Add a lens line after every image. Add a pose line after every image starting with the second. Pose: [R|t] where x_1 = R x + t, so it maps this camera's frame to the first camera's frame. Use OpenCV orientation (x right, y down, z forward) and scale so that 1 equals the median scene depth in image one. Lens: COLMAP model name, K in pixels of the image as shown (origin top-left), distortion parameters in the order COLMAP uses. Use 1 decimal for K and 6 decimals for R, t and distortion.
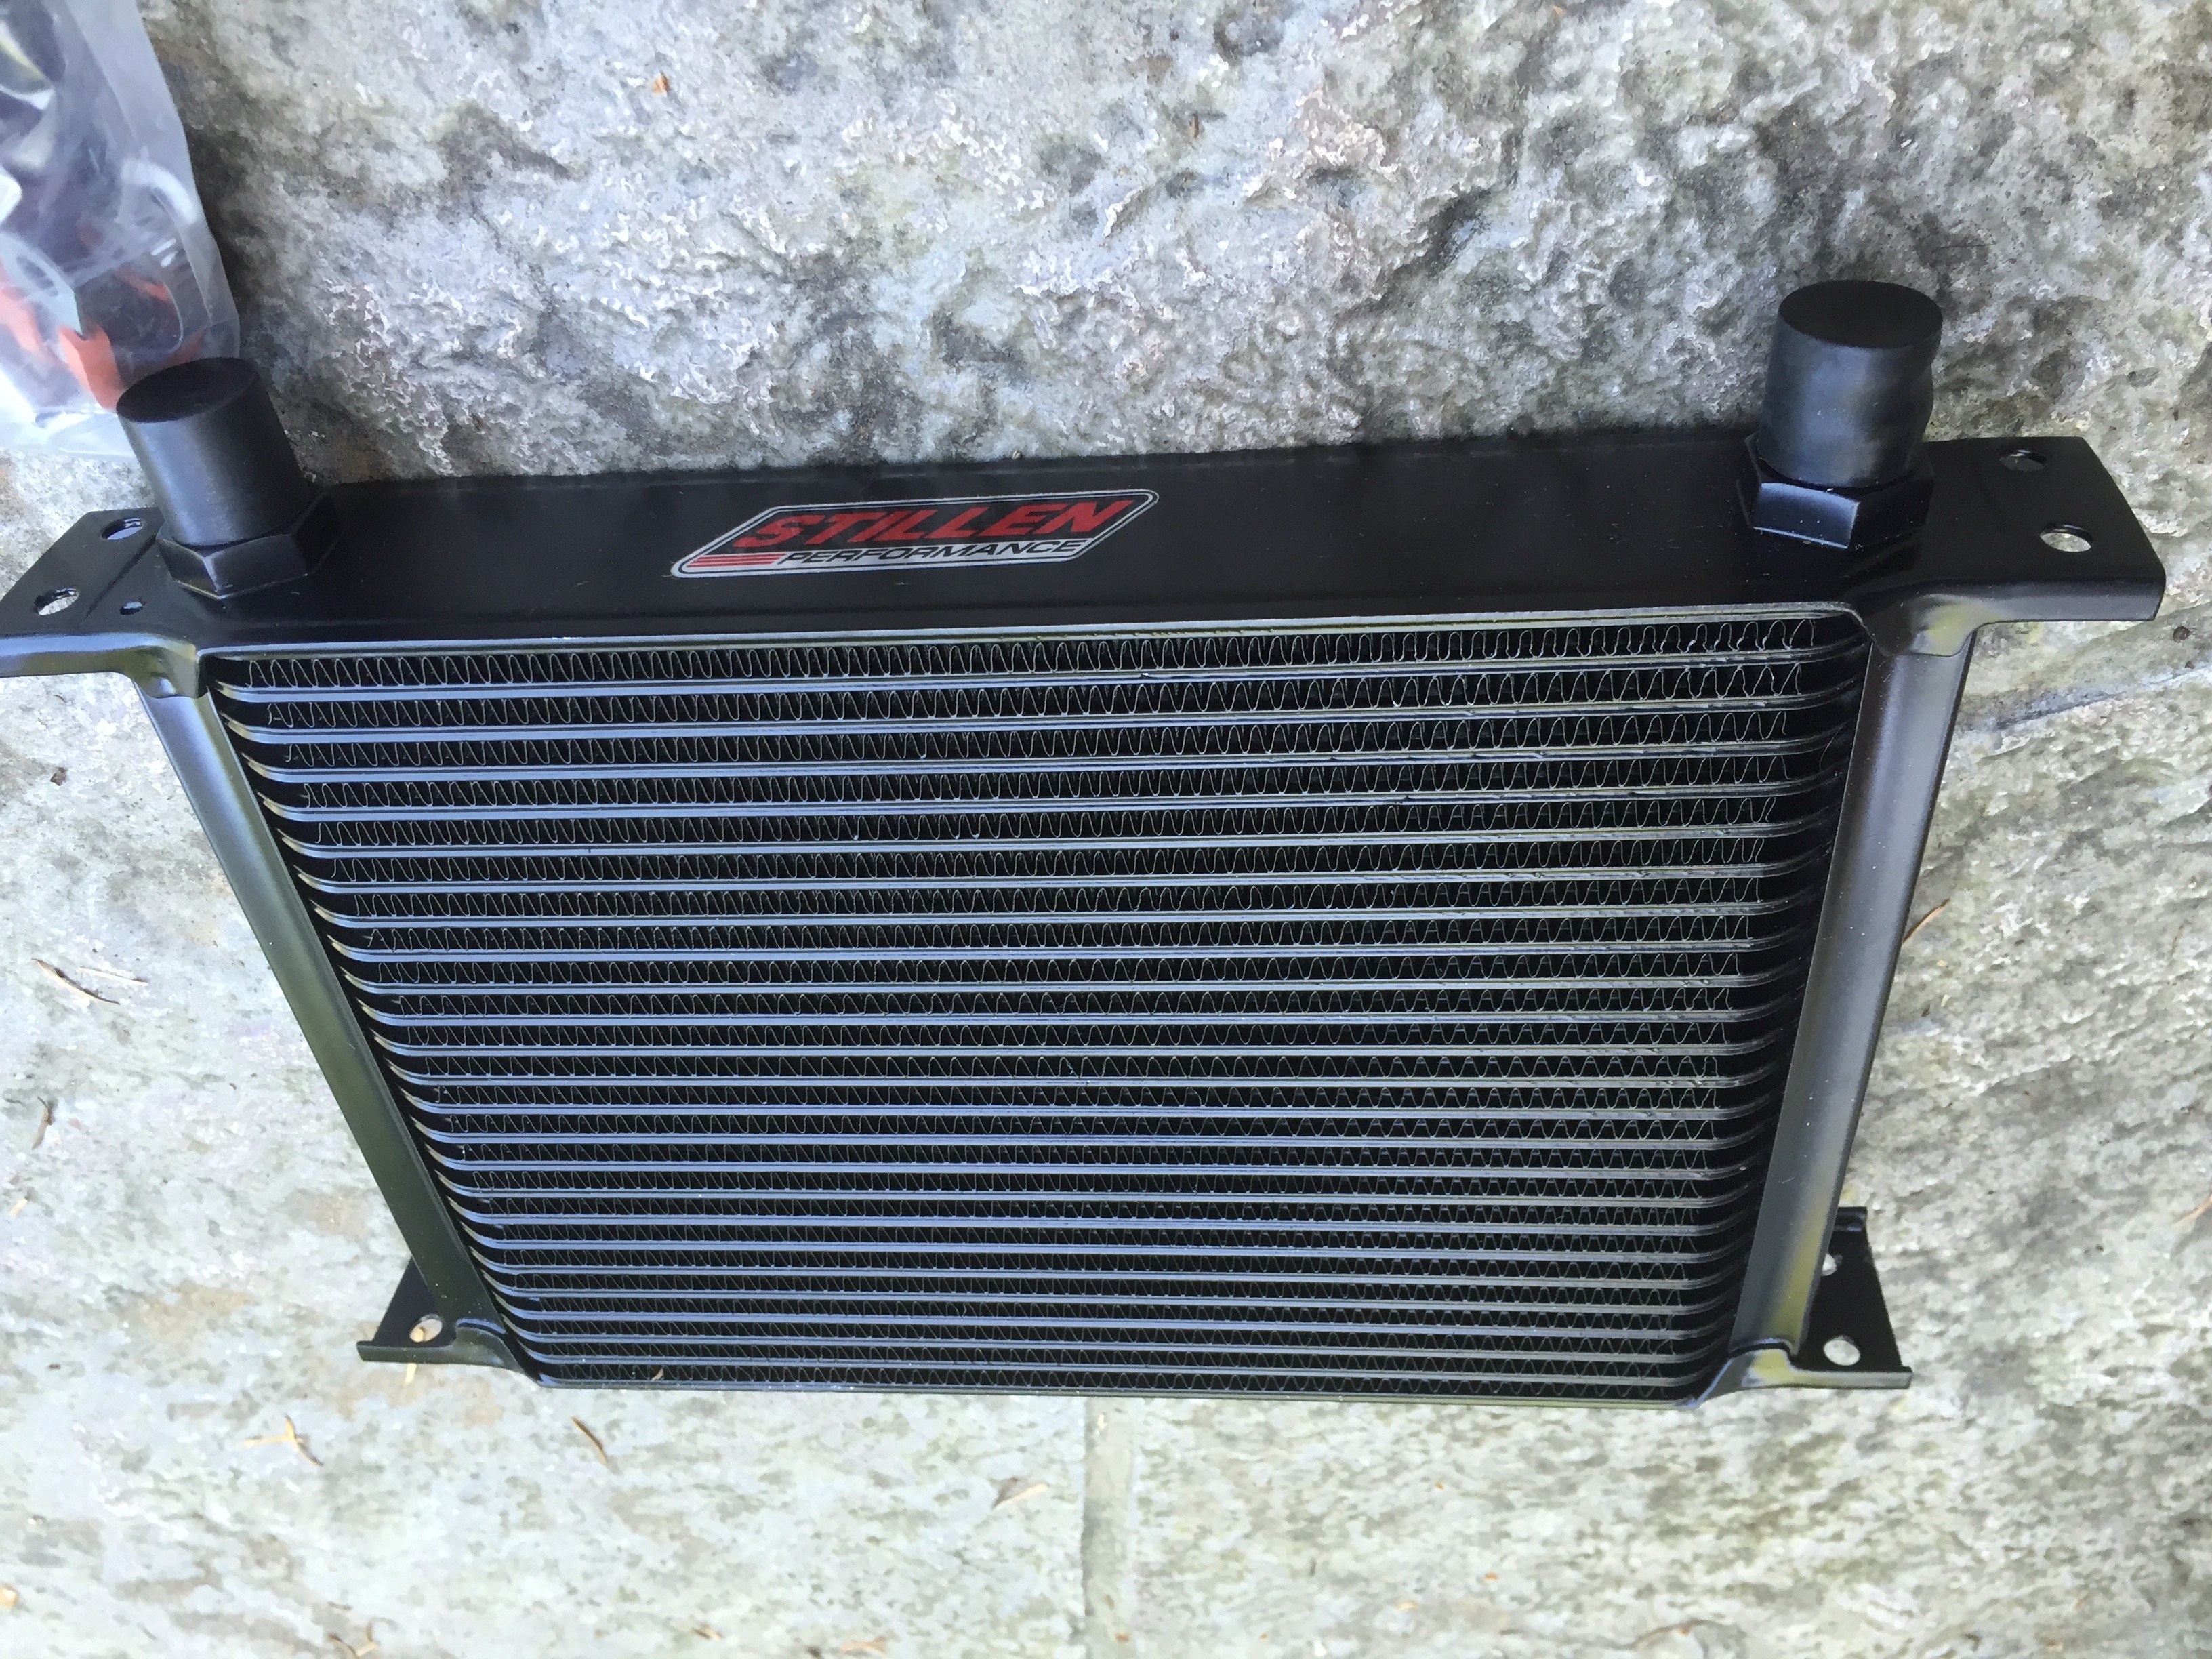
lens RADIAL K [[1883.3, 0, 1100.3], [0, 1883.3, 812.8], [0, 0, 1]] dist [0.074750, -0.107697]
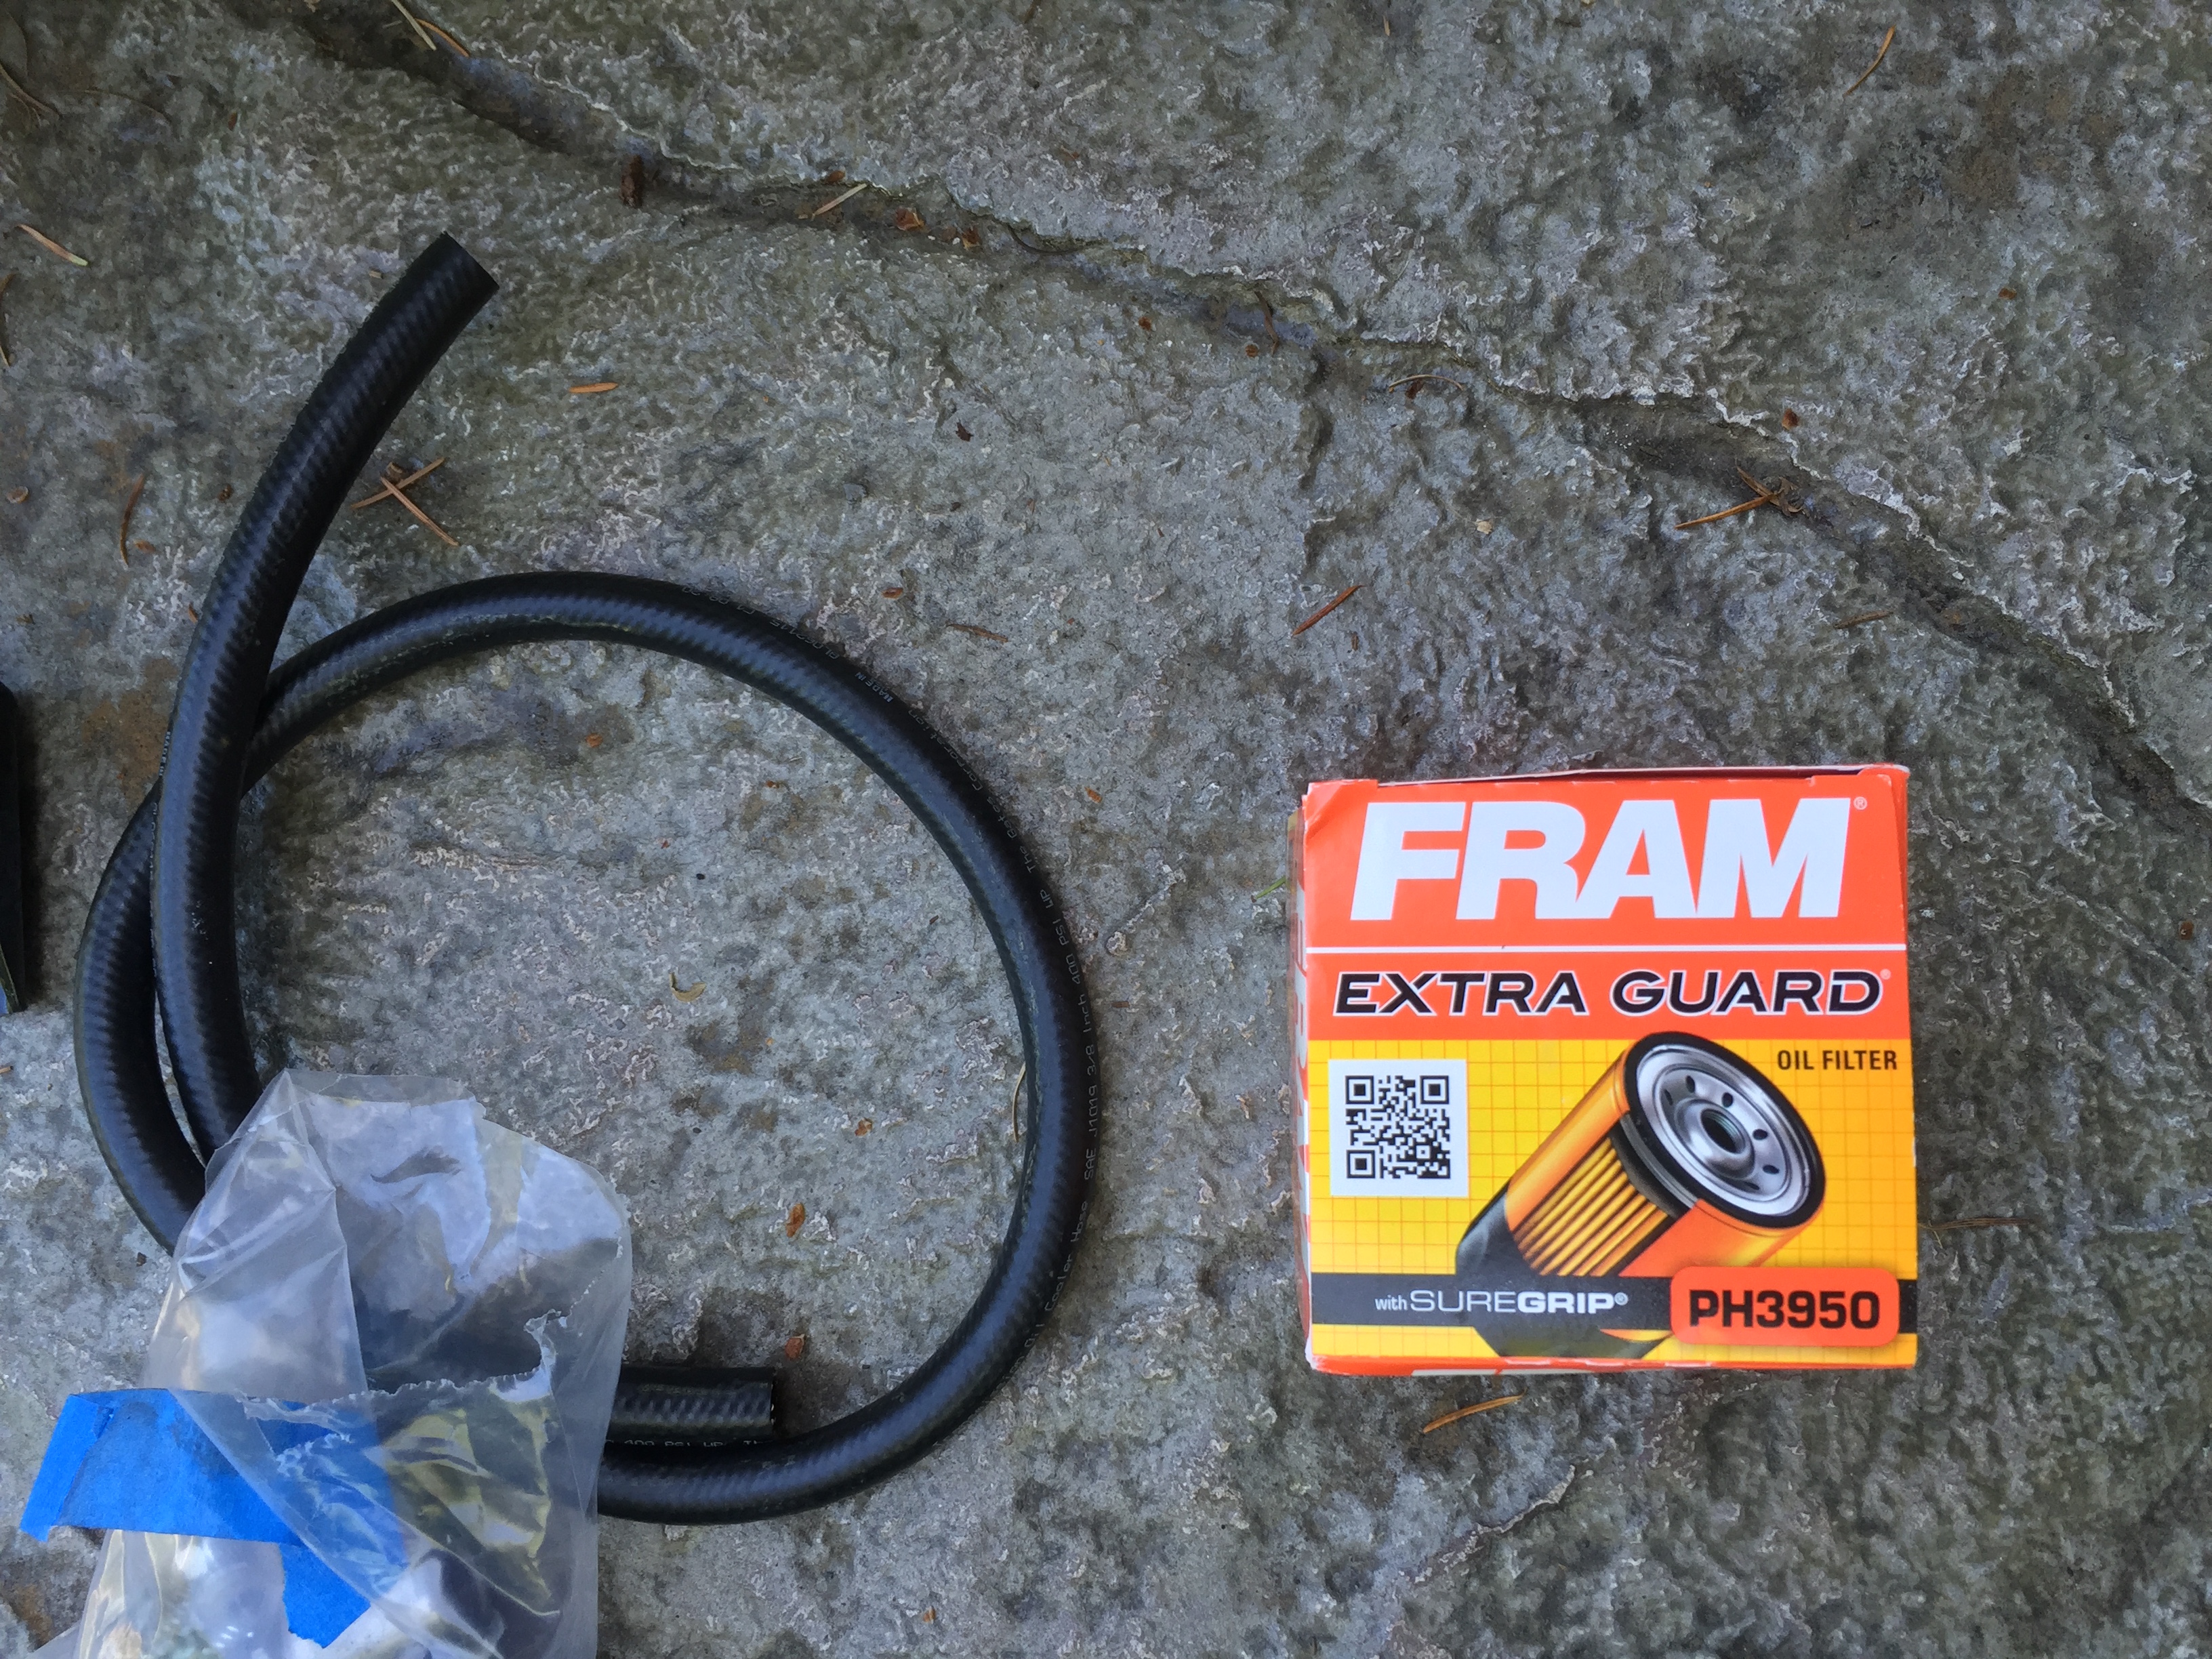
lens RADIAL K [[1883.3, 0, 1114.3], [0, 1883.3, 820.9], [0, 0, 1]] dist [0.074750, -0.107697]
pose [[0.999990, 0.004392, 0.000575, -0.100645], [-0.002766, 0.720550, -0.693397, 0.169837], [-0.003460, 0.693389, 0.720555, -0.422603]]
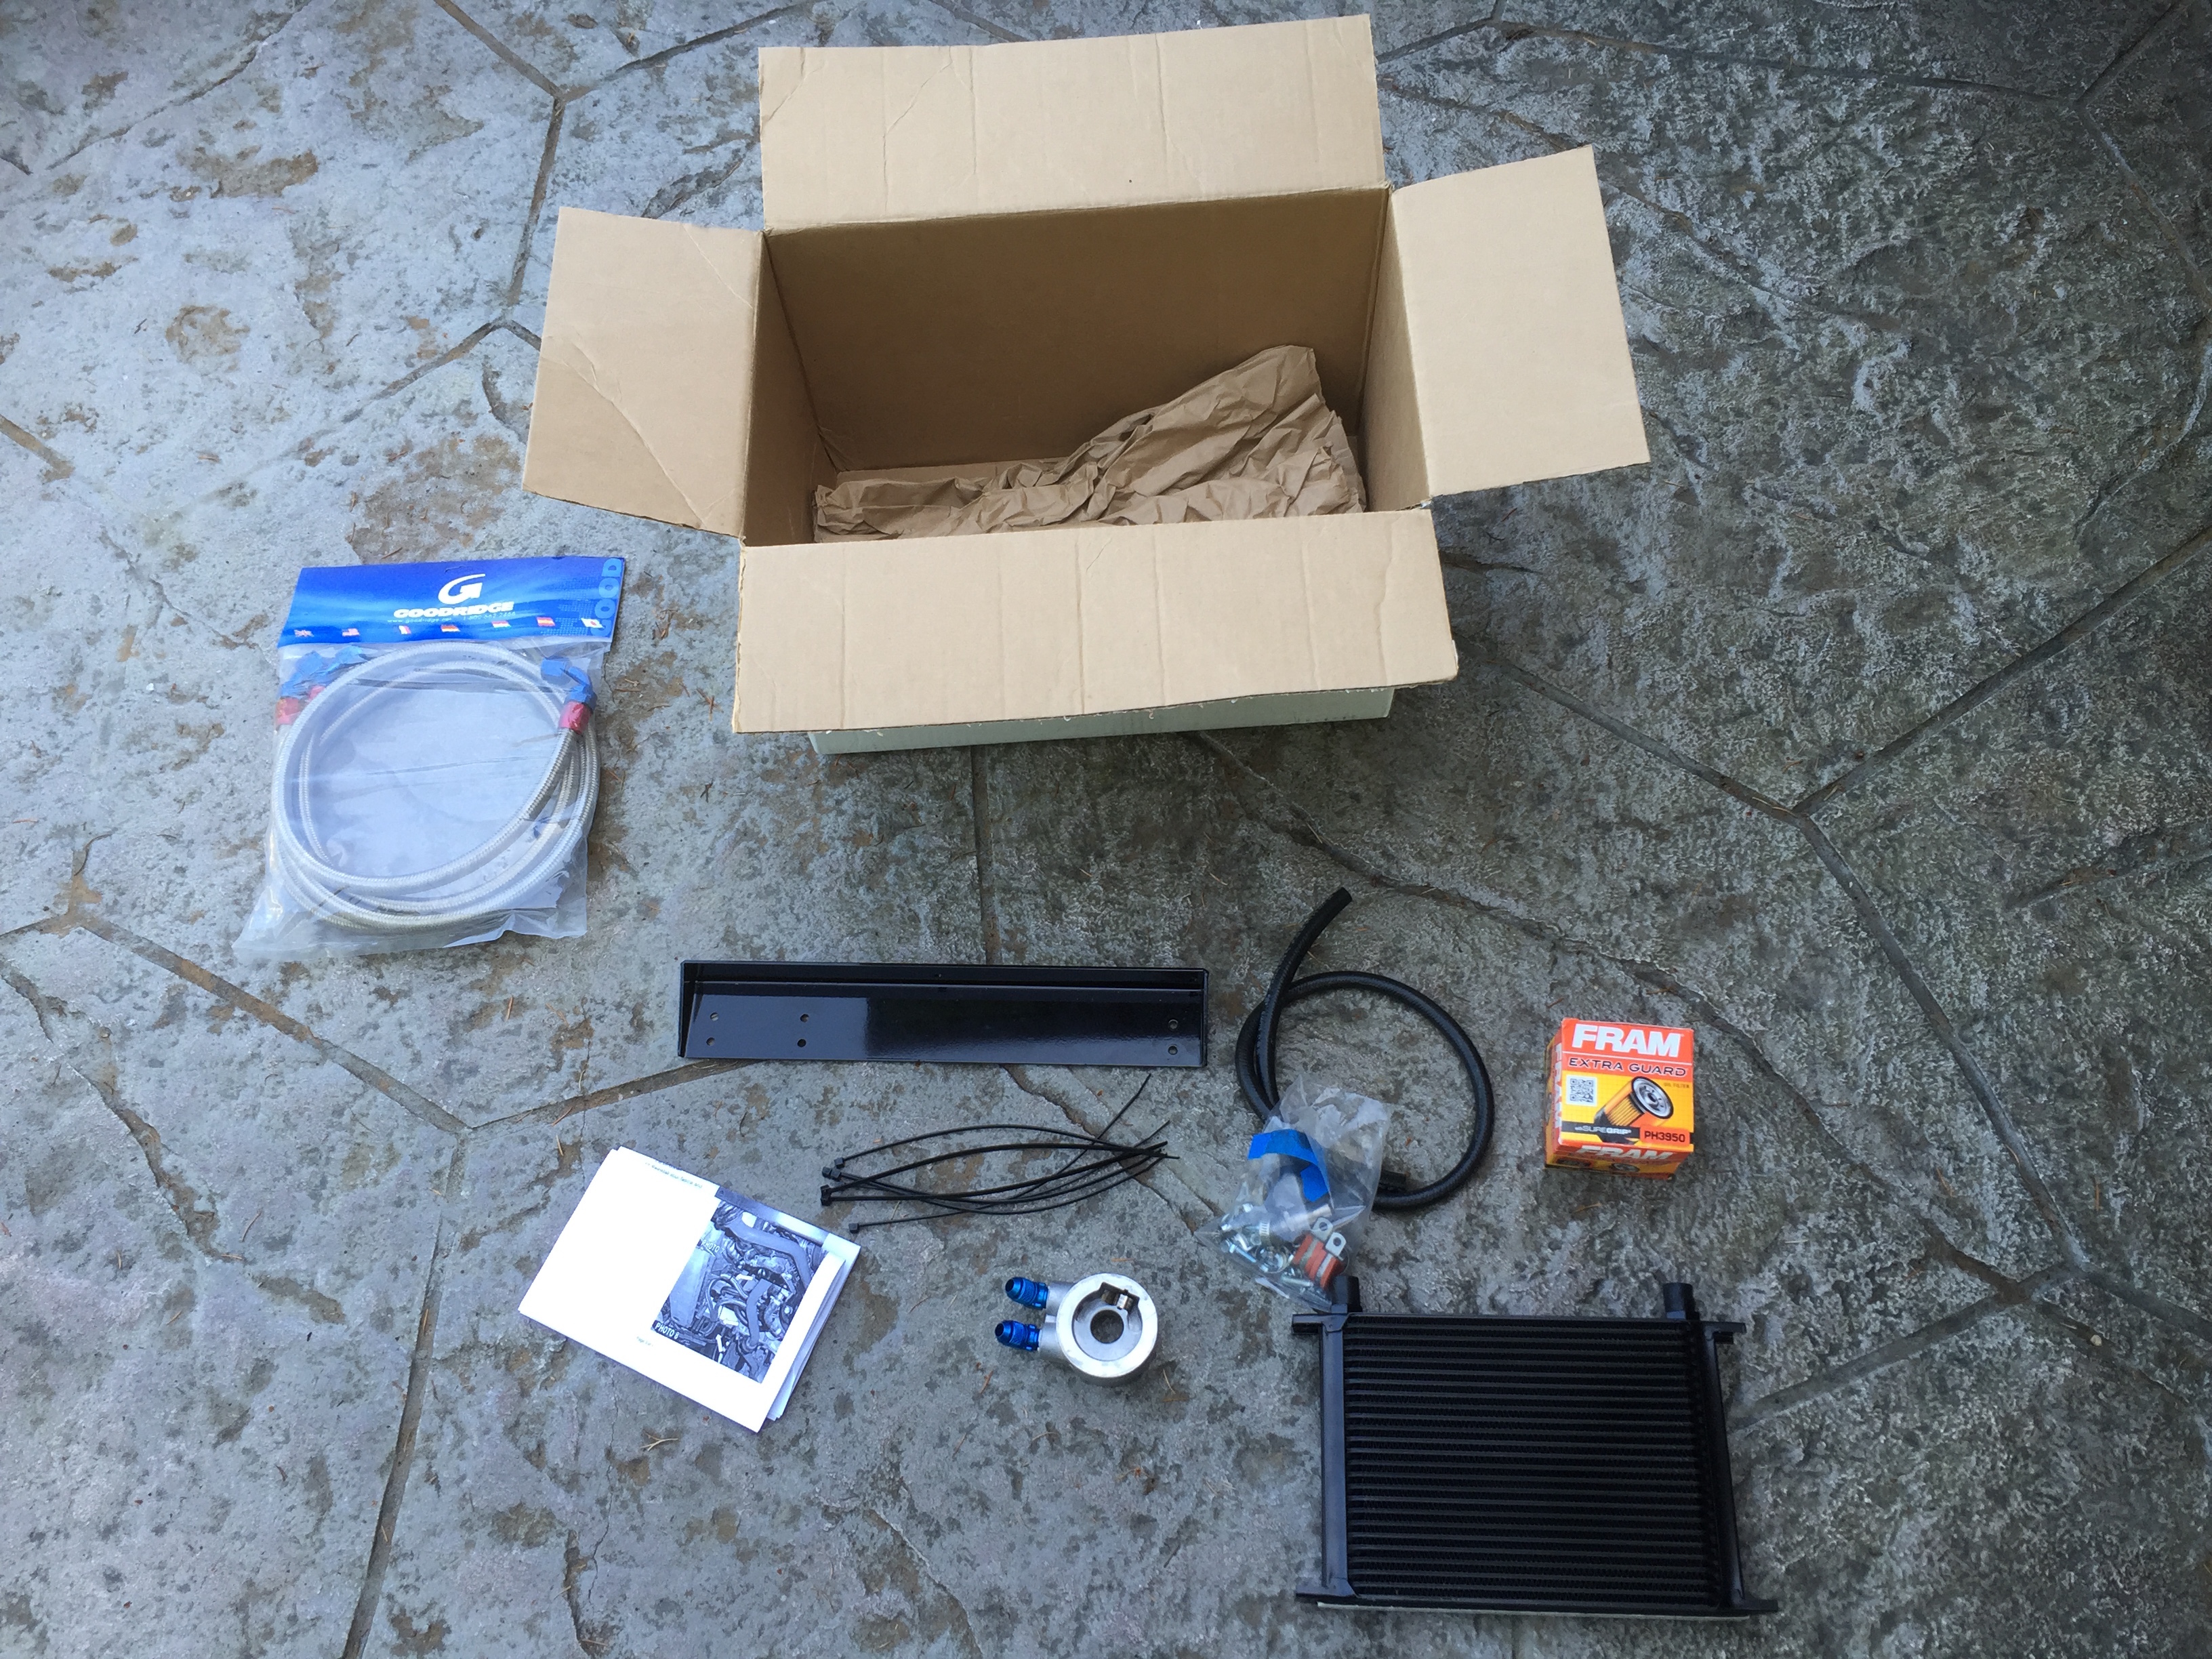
lens RADIAL K [[1883.3, 0, 1103.0], [0, 1883.3, 845.9], [0, 0, 1]] dist [0.074750, -0.107697]
pose [[0.992357, 0.119733, -0.029861, -1.165845], [-0.077974, 0.420857, -0.903769, 4.059220], [-0.095643, 0.899190, 0.426977, -2.194660]]
